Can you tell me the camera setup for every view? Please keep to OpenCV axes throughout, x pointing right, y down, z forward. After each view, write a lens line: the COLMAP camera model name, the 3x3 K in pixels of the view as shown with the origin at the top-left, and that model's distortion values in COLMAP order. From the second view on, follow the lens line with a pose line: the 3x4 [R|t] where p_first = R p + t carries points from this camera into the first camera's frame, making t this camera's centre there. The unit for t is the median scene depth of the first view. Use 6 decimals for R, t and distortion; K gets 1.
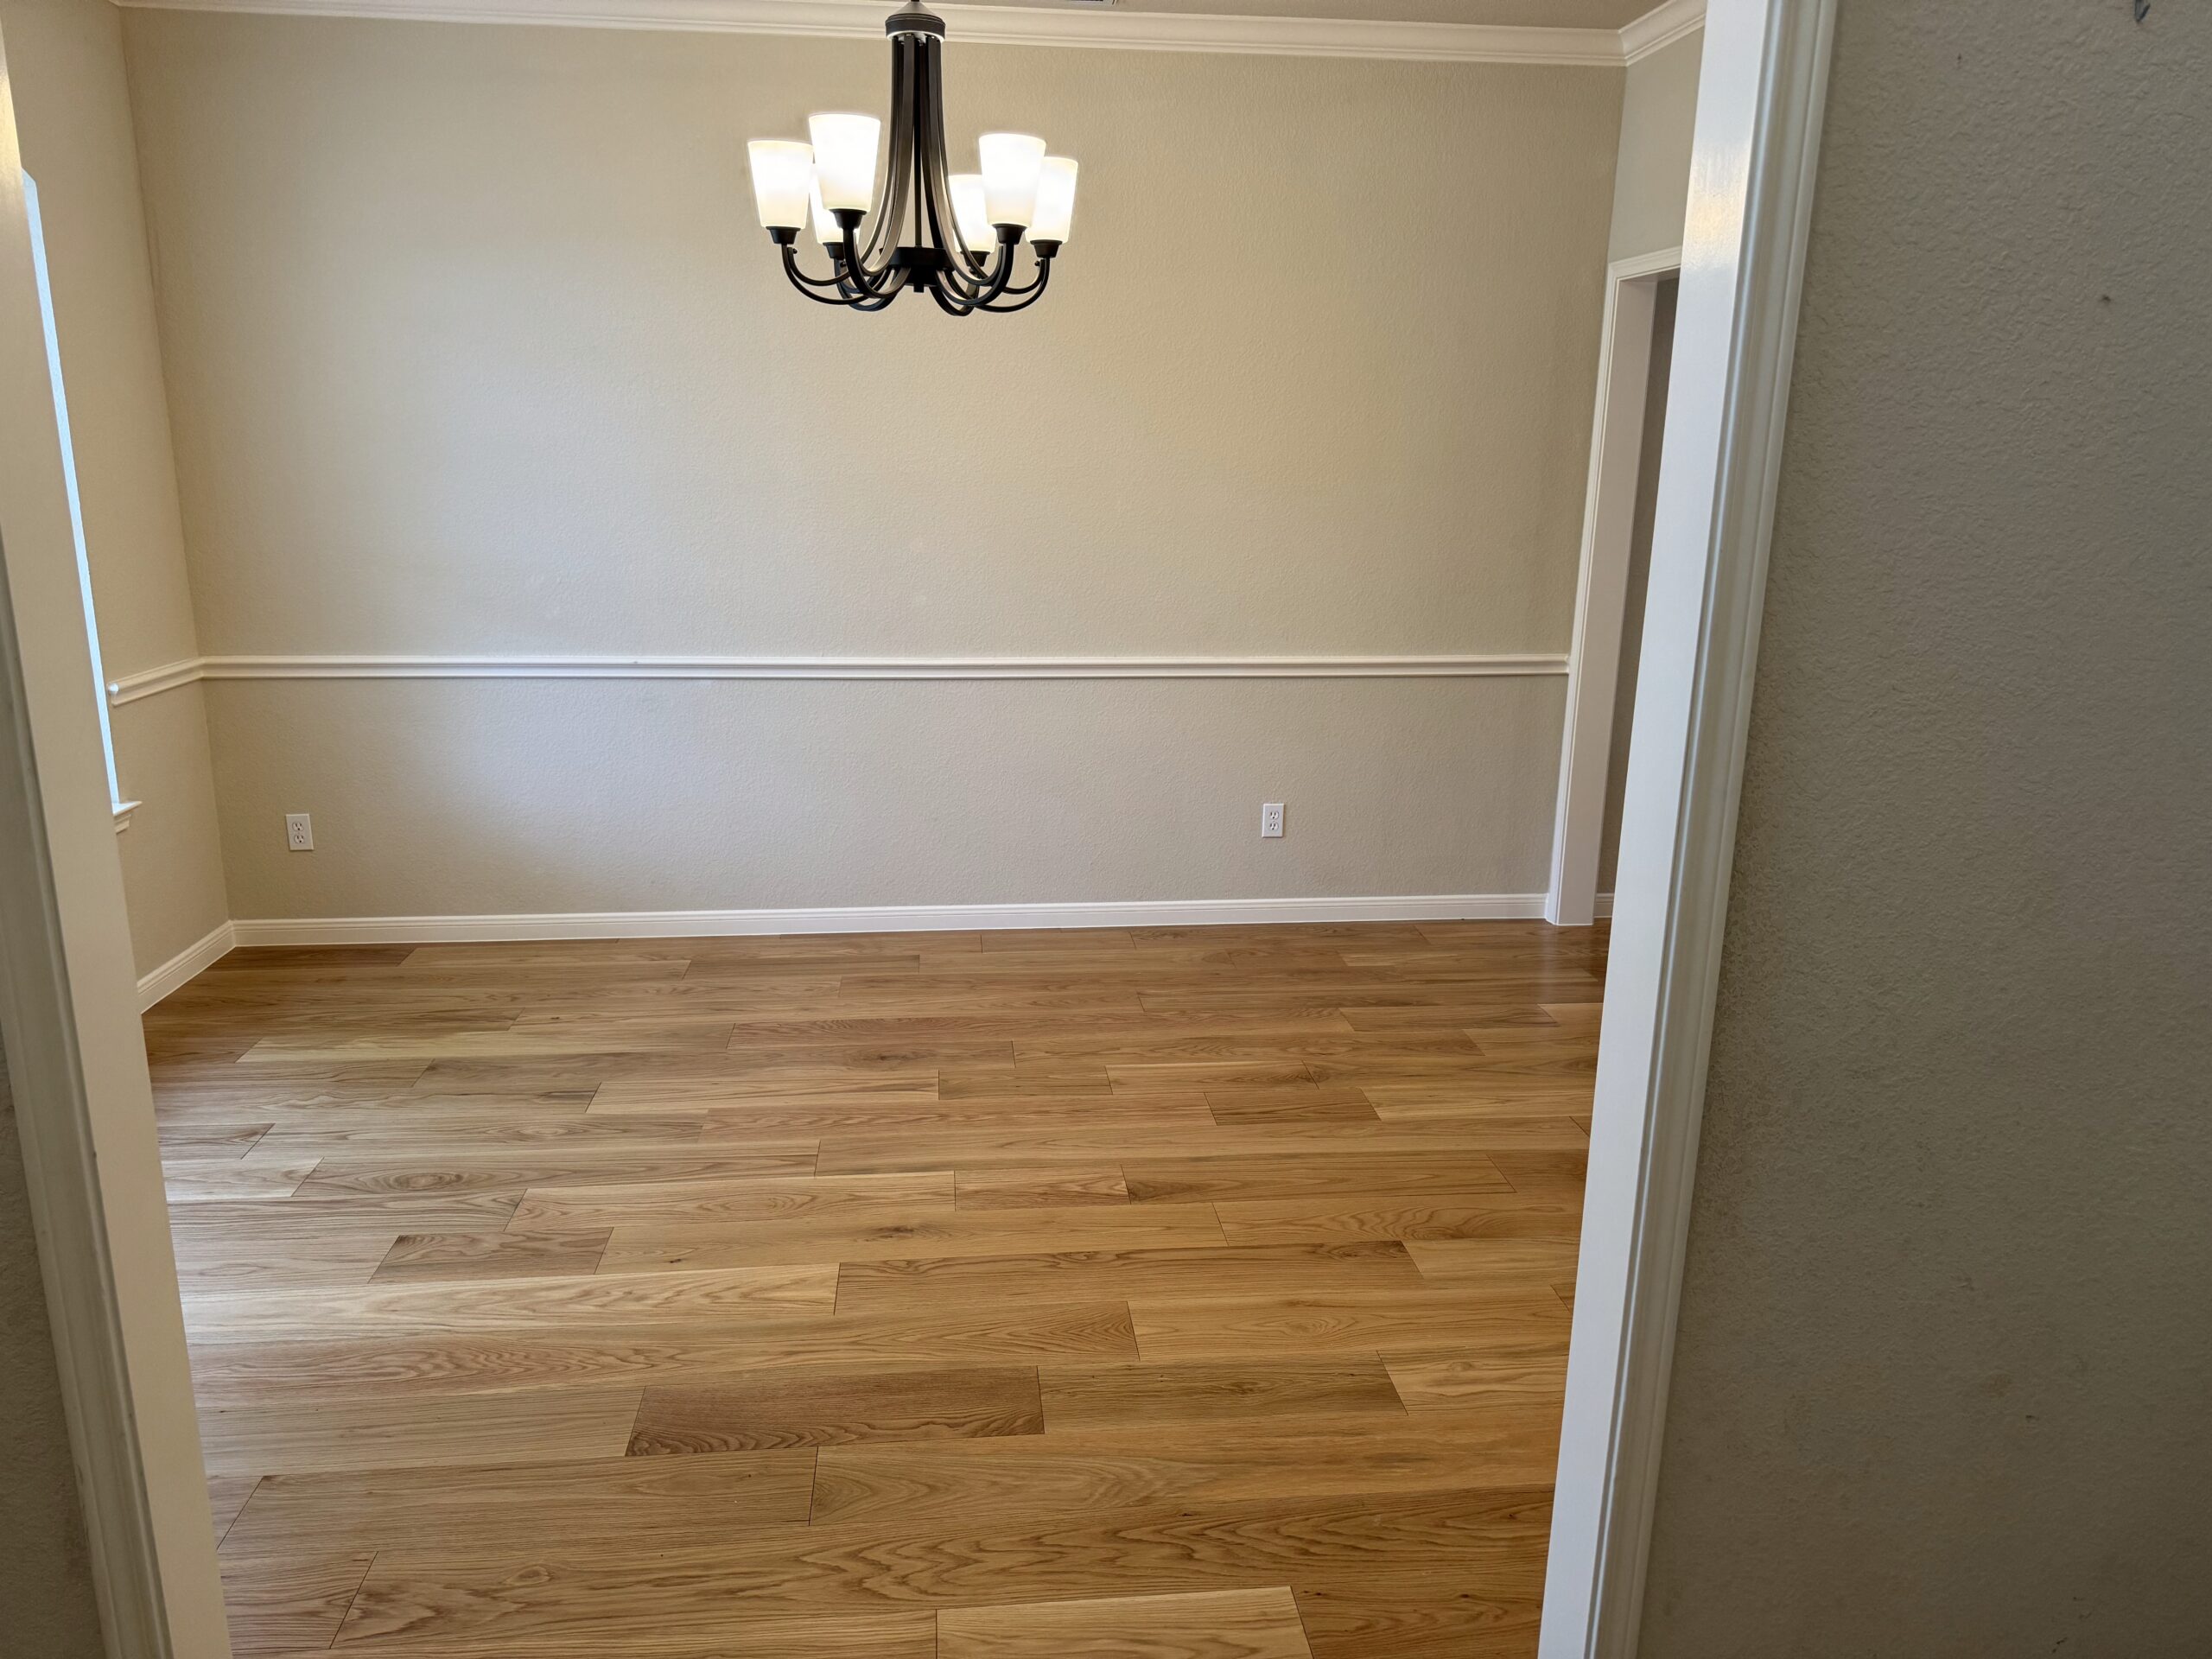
lens RADIAL K [[1577.0, 0, 1102.2], [0, 1577.0, 834.7], [0, 0, 1]] dist [0.027048, -0.023040]
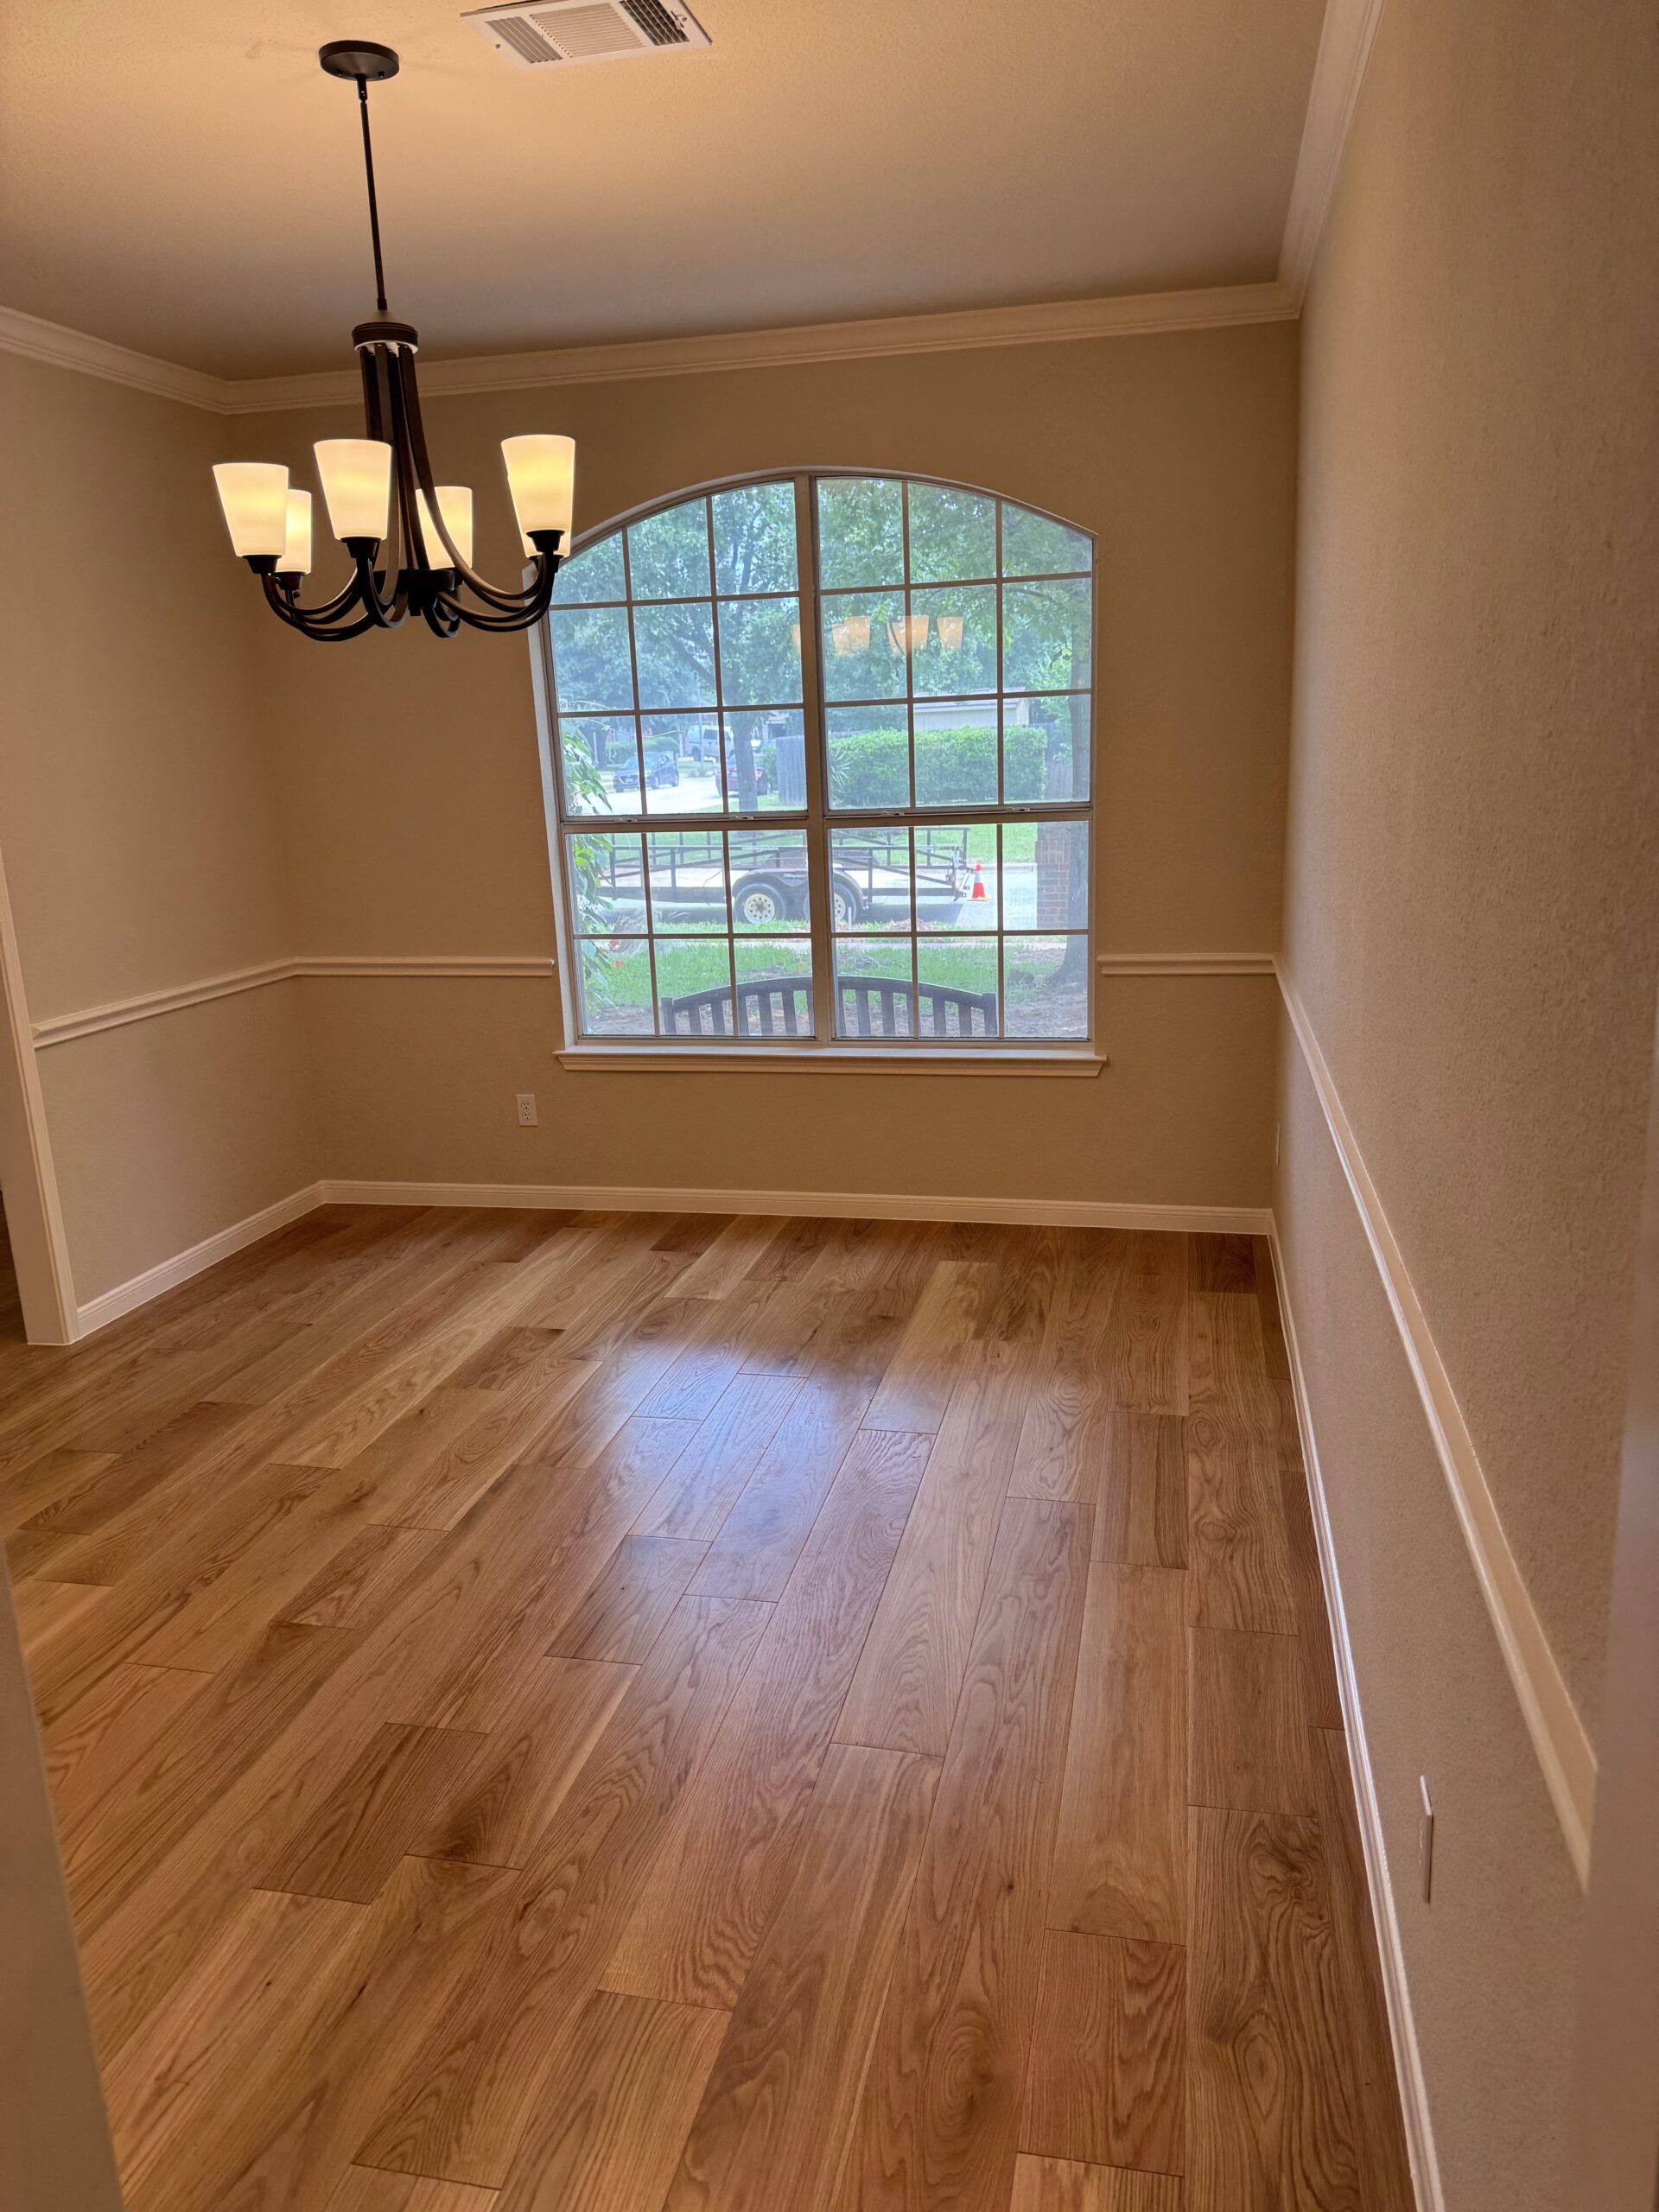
lens RADIAL K [[1577.0, 0, 826.6], [0, 1577.0, 1120.0], [0, 0, 1]] dist [0.027048, -0.023040]
pose [[-0.330394, 0.233320, -0.914550, 0.635848], [-0.196520, 0.930722, 0.308441, -0.352311], [0.923158, 0.281634, -0.261653, 1.360362]]
